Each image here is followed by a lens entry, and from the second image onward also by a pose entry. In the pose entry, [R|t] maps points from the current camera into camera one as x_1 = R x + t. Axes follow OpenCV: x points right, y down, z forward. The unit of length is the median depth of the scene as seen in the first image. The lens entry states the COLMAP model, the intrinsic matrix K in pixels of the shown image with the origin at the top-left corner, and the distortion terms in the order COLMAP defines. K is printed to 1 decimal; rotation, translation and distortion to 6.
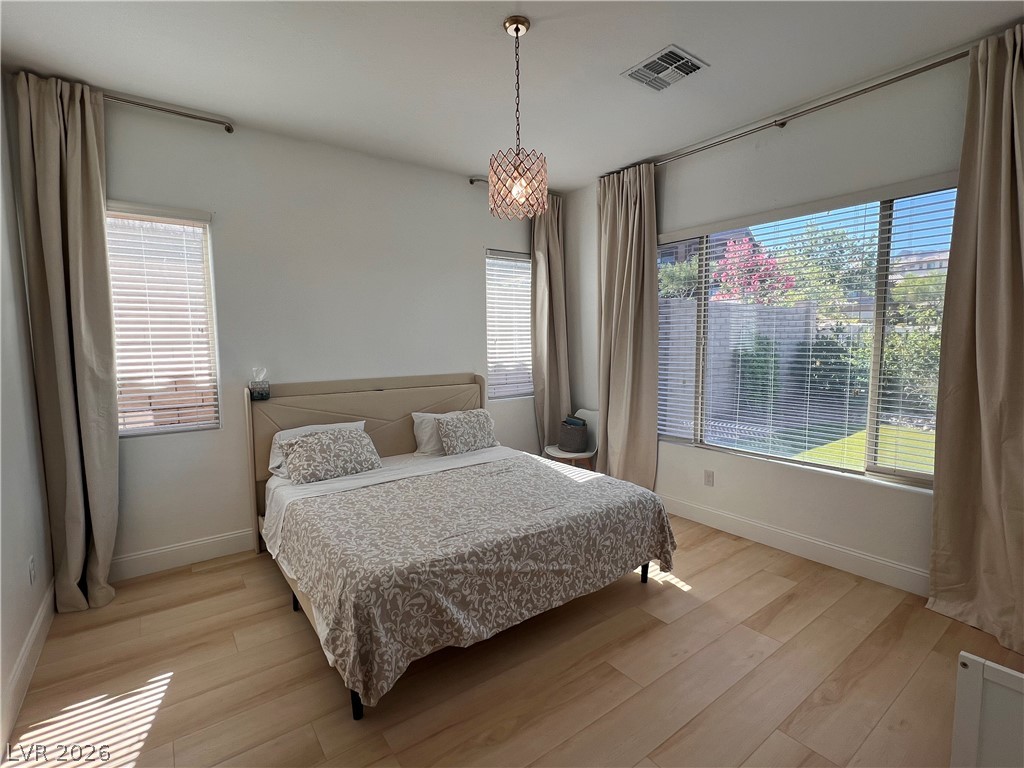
lens RADIAL K [[479.2, 0, 508.2], [0, 479.2, 385.6], [0, 0, 1]] dist [-0.008669, -0.000119]
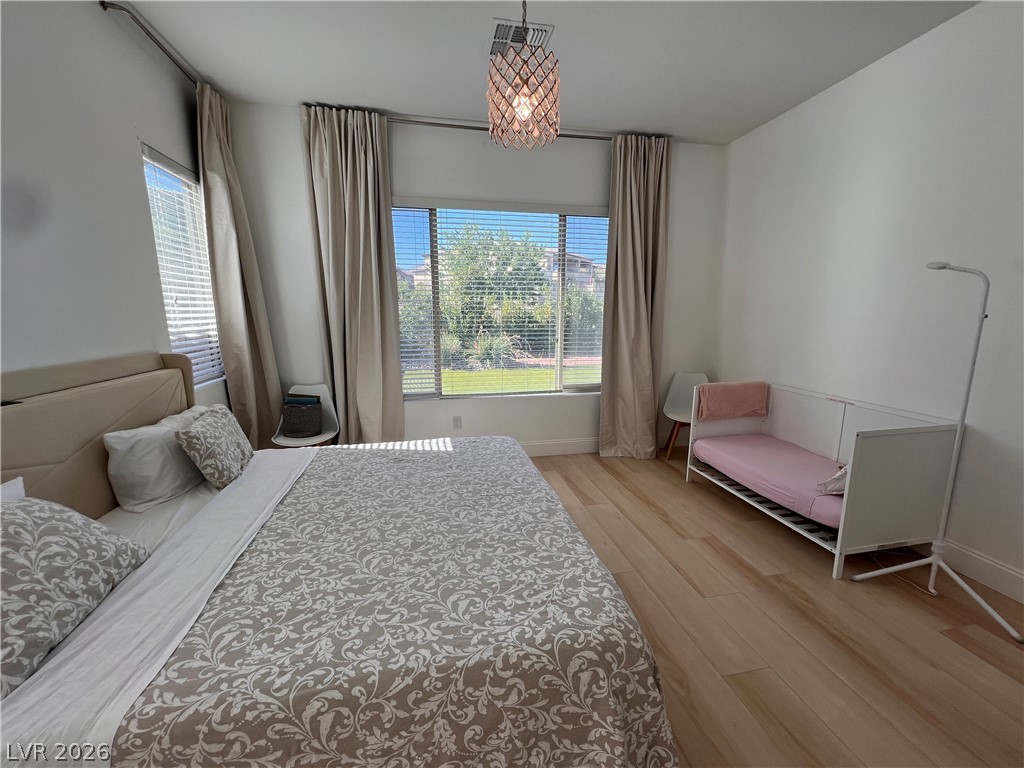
lens RADIAL K [[409.5, 0, 511.6], [0, 409.5, 383.1], [0, 0, 1]] dist [-0.001110, 0.000101]
pose [[0.421606, -0.145700, 0.894997, -0.535798], [0.079802, 0.989139, 0.123433, -0.022538], [-0.903261, 0.019382, 0.428654, 0.567242]]
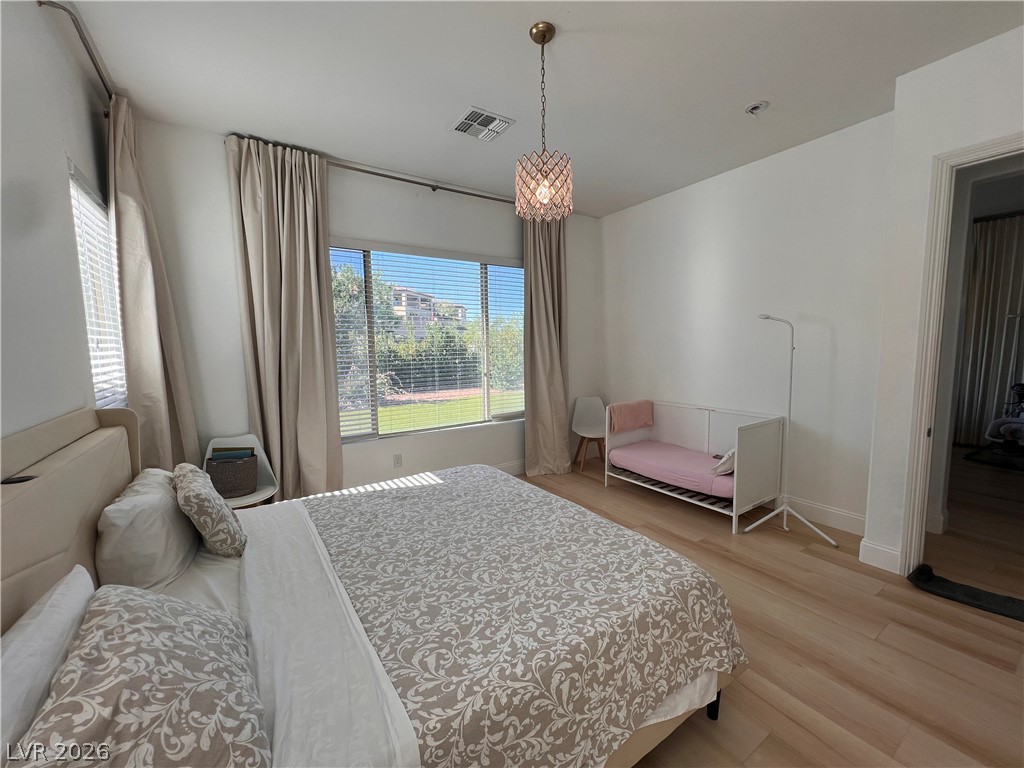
lens RADIAL K [[409.5, 0, 511.5], [0, 409.5, 382.3], [0, 0, 1]] dist [-0.001110, 0.000101]
pose [[0.045883, -0.080560, 0.995693, -0.710895], [0.106592, 0.991447, 0.075305, -0.056450], [-0.993244, 0.102678, 0.054078, 0.831056]]
